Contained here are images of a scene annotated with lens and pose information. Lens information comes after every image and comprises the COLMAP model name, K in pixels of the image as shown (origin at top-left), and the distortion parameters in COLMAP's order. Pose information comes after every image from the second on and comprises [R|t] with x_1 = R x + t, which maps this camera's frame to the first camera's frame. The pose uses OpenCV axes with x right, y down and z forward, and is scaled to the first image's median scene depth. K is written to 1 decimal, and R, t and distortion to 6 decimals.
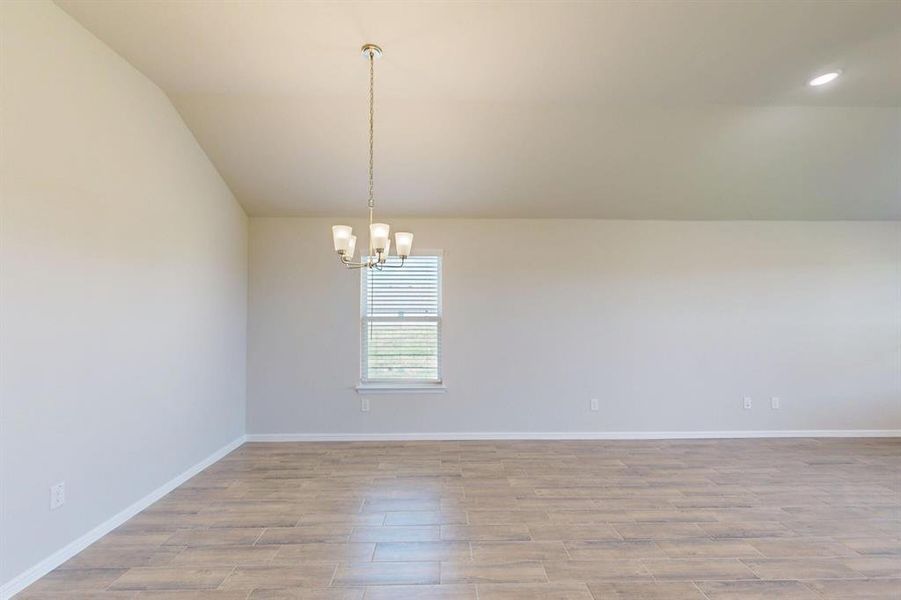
lens RADIAL K [[390.9, 0, 454.0], [0, 390.9, 301.7], [0, 0, 1]] dist [-0.002878, 0.000003]
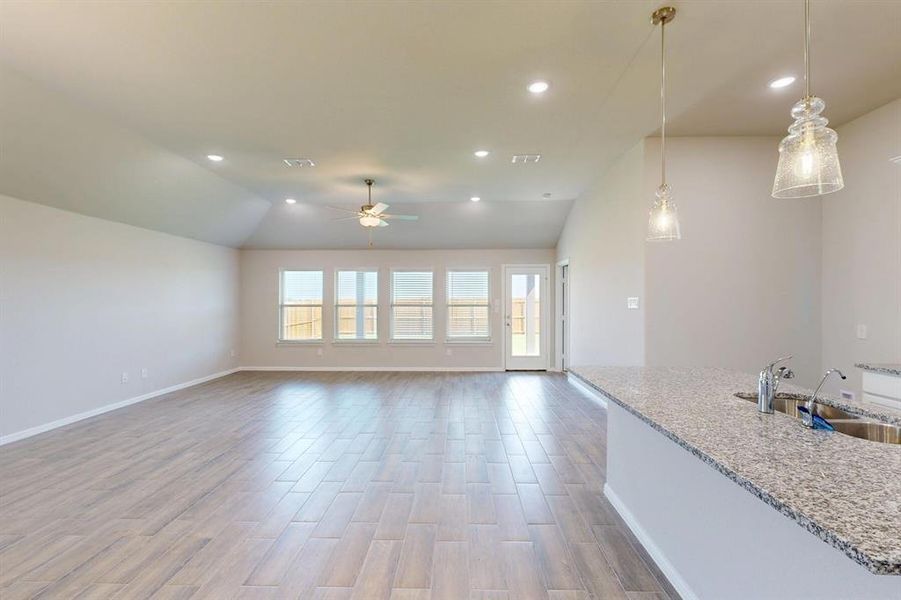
lens RADIAL K [[390.9, 0, 454.0], [0, 390.9, 301.7], [0, 0, 1]] dist [-0.002878, 0.000003]
pose [[0.040253, 0.001365, 0.999189, -0.500026], [-0.032918, 0.999458, -0.000039, -0.006441], [-0.998647, -0.032889, 0.040276, -0.060271]]
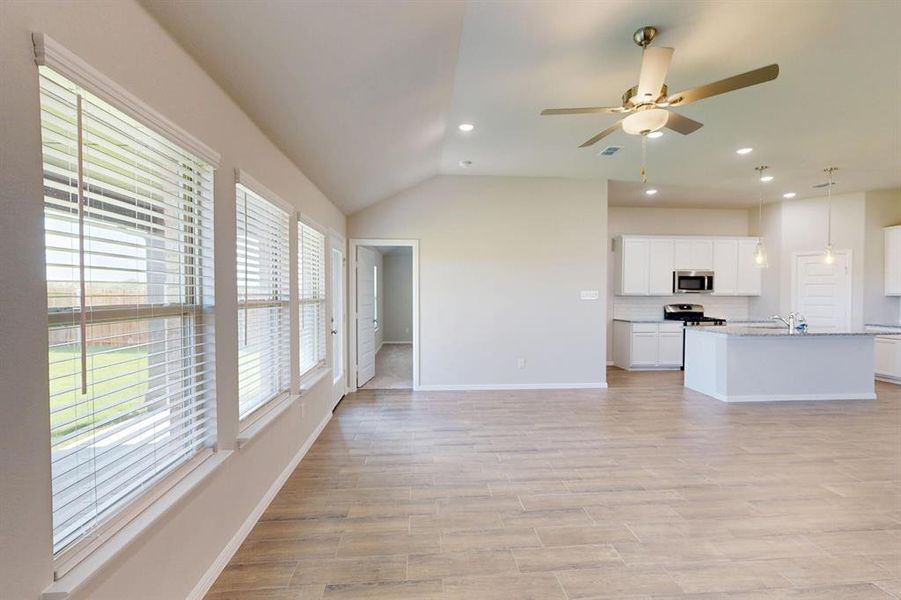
lens RADIAL K [[391.4, 0, 446.6], [0, 391.4, 301.3], [0, 0, 1]] dist [-0.000968, -0.000055]
pose [[-0.998614, 0.002603, -0.052566, 1.457471], [0.003075, 0.999956, -0.008895, 0.021315], [0.052540, -0.009044, -0.998578, 1.050449]]
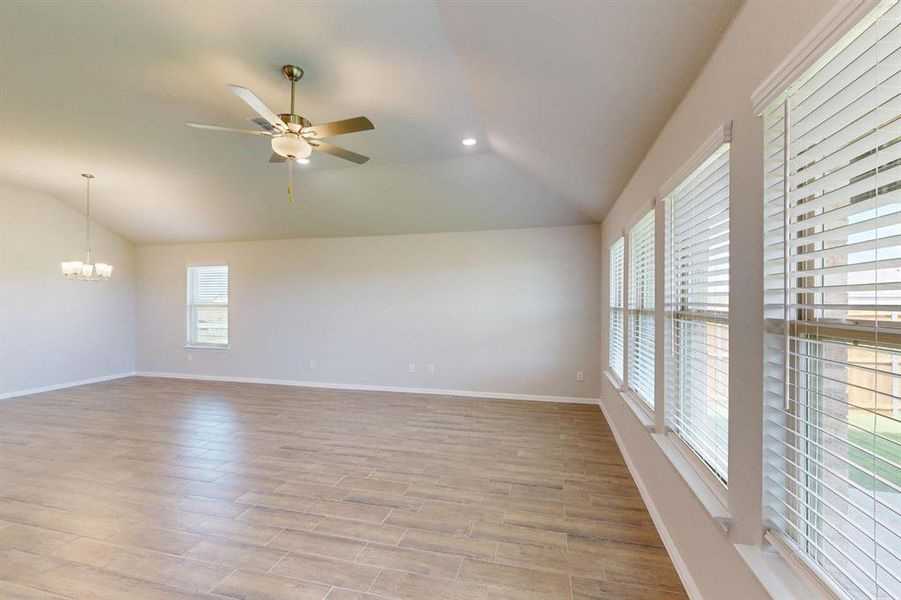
lens RADIAL K [[391.4, 0, 446.6], [0, 391.4, 301.3], [0, 0, 1]] dist [-0.000968, -0.000055]
pose [[0.959757, -0.003411, -0.280811, 1.591507], [0.014023, 0.999261, 0.035789, -0.026354], [0.280482, -0.038286, 0.959096, -0.354215]]
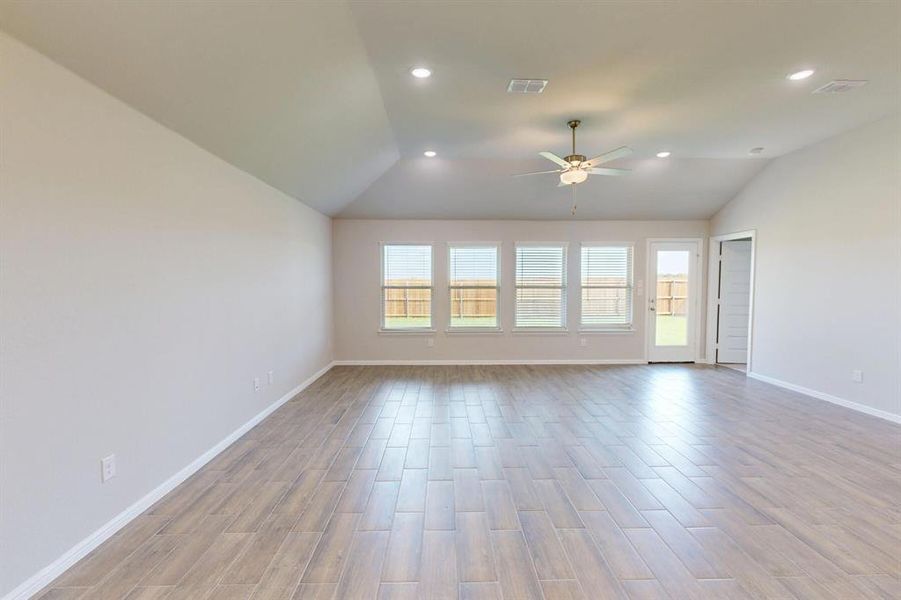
lens RADIAL K [[390.9, 0, 454.0], [0, 390.9, 301.7], [0, 0, 1]] dist [-0.002878, 0.000003]
pose [[-0.002538, -0.046652, 0.998908, -0.154919], [-0.033387, 0.998358, 0.046541, 0.019959], [-0.999439, -0.033232, -0.004092, 0.704676]]
